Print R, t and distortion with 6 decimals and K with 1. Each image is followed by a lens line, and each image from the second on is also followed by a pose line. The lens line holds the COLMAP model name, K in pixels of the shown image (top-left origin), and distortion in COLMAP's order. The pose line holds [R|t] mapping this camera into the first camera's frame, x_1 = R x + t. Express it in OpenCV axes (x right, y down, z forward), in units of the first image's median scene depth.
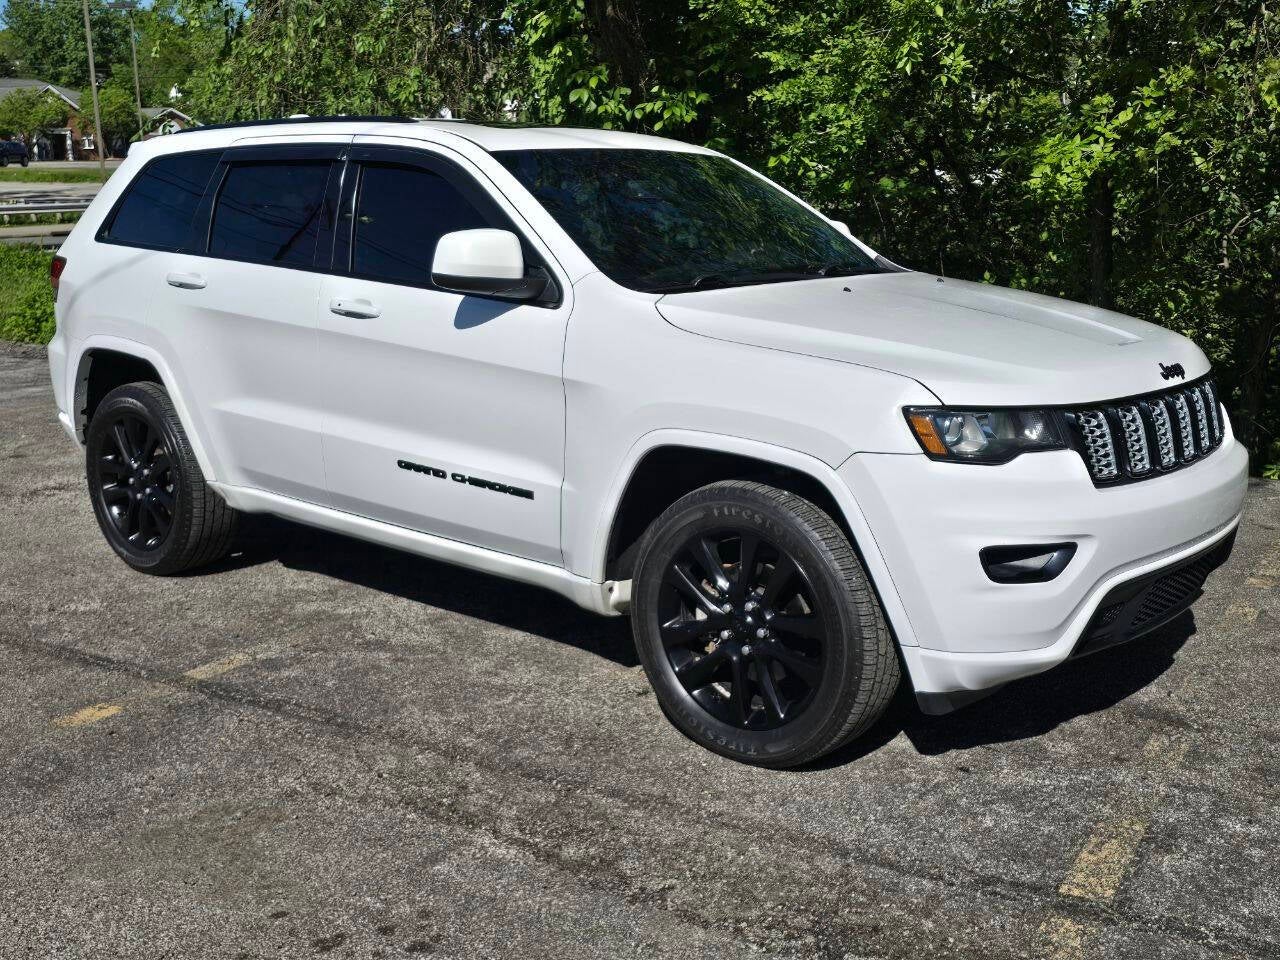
lens RADIAL K [[1364.5, 0, 640.0], [0, 1364.5, 480.0], [0, 0, 1]] dist [0.117652, -0.206761]
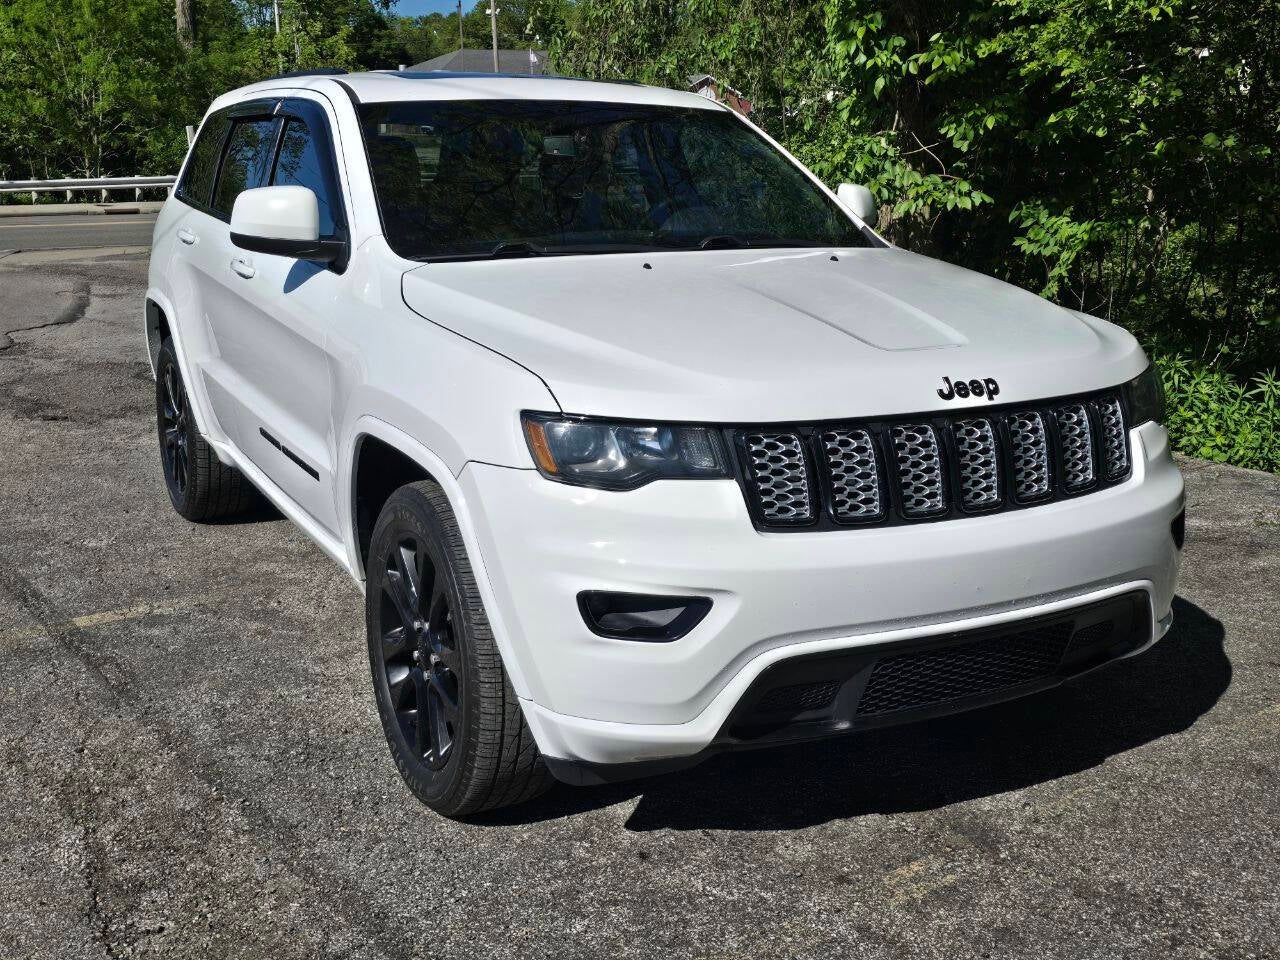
lens RADIAL K [[1364.0, 0, 634.4], [0, 1364.0, 479.4], [0, 0, 1]] dist [0.115337, -0.214131]
pose [[0.928500, 0.090374, -0.360168, 0.475187], [-0.081418, 0.995877, 0.039996, -0.043085], [0.362297, -0.007812, 0.932030, 0.221827]]
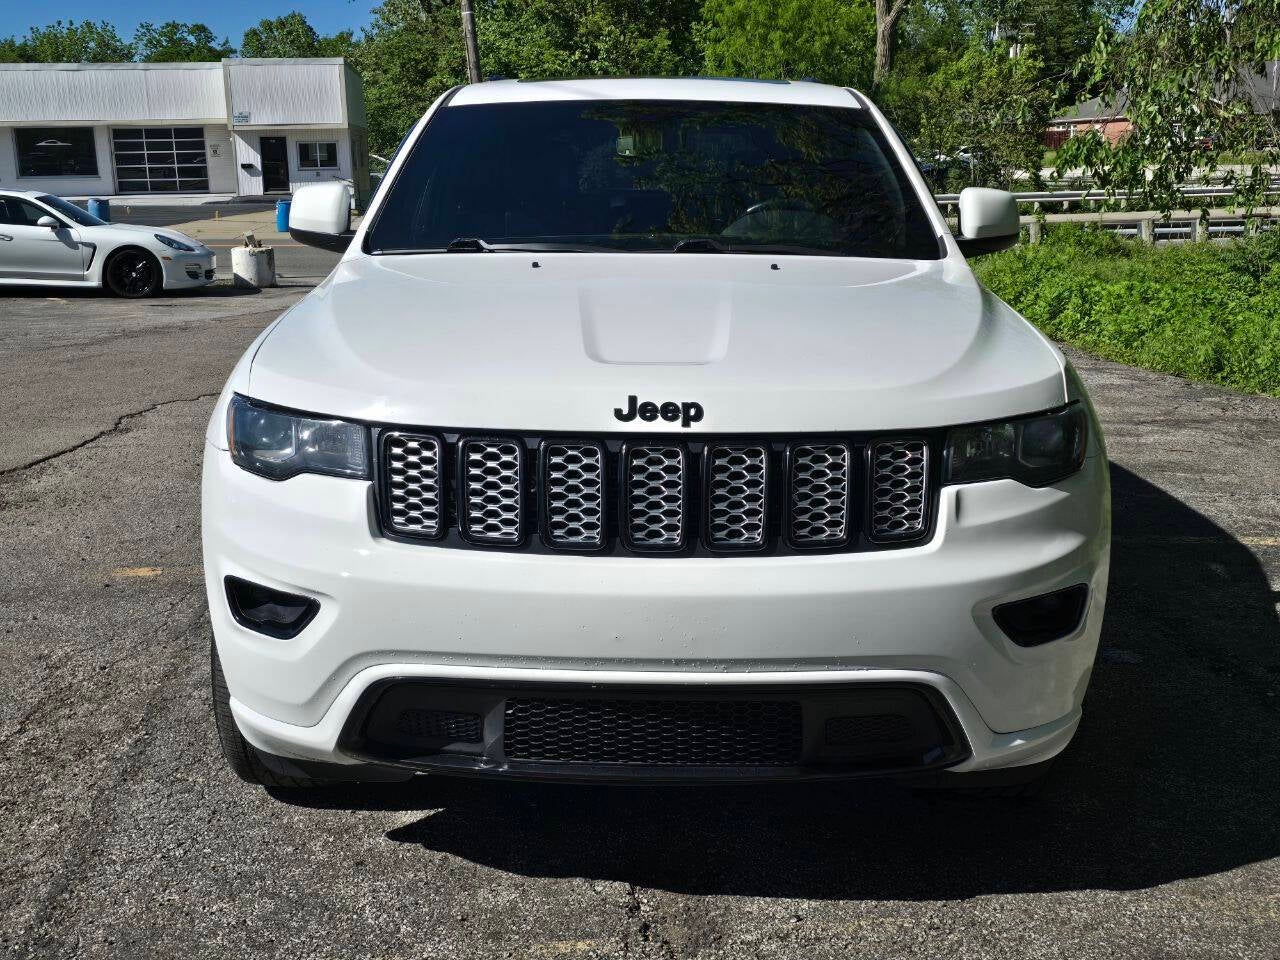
lens RADIAL K [[1364.5, 0, 640.0], [0, 1364.5, 480.0], [0, 0, 1]] dist [0.117652, -0.206761]
pose [[0.638110, 0.172988, -0.750261, 0.848561], [-0.164625, 0.982553, 0.086531, -0.098550], [0.752140, 0.068295, 0.655455, 0.547777]]
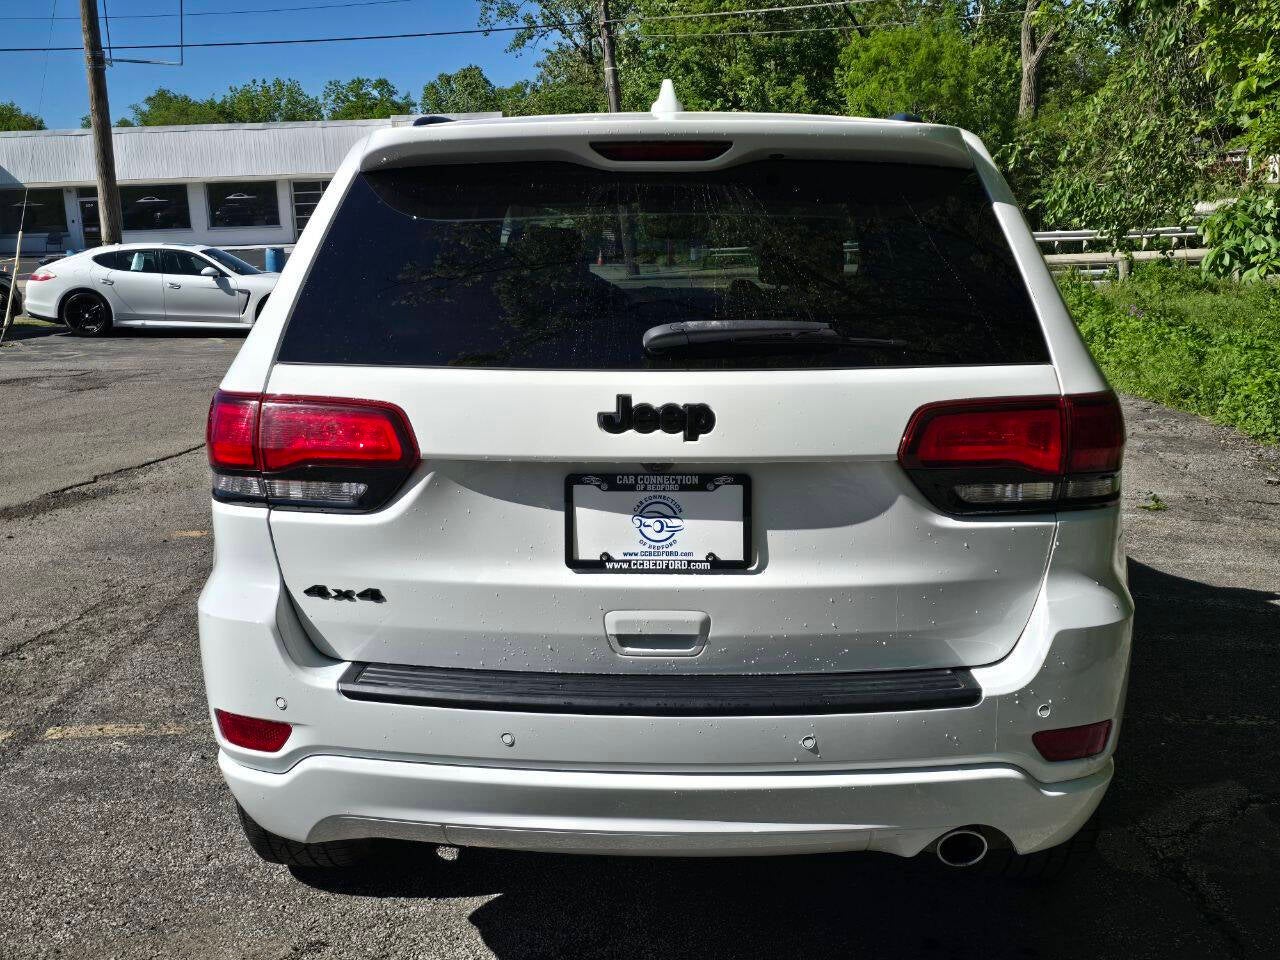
lens RADIAL K [[1364.9, 0, 639.4], [0, 1364.9, 473.7], [0, 0, 1]] dist [0.116780, -0.205568]
pose [[0.539734, 0.153799, -0.827667, 1.380972], [-0.164277, 0.983510, 0.075631, -0.131835], [0.825651, 0.095146, 0.556100, 0.527862]]
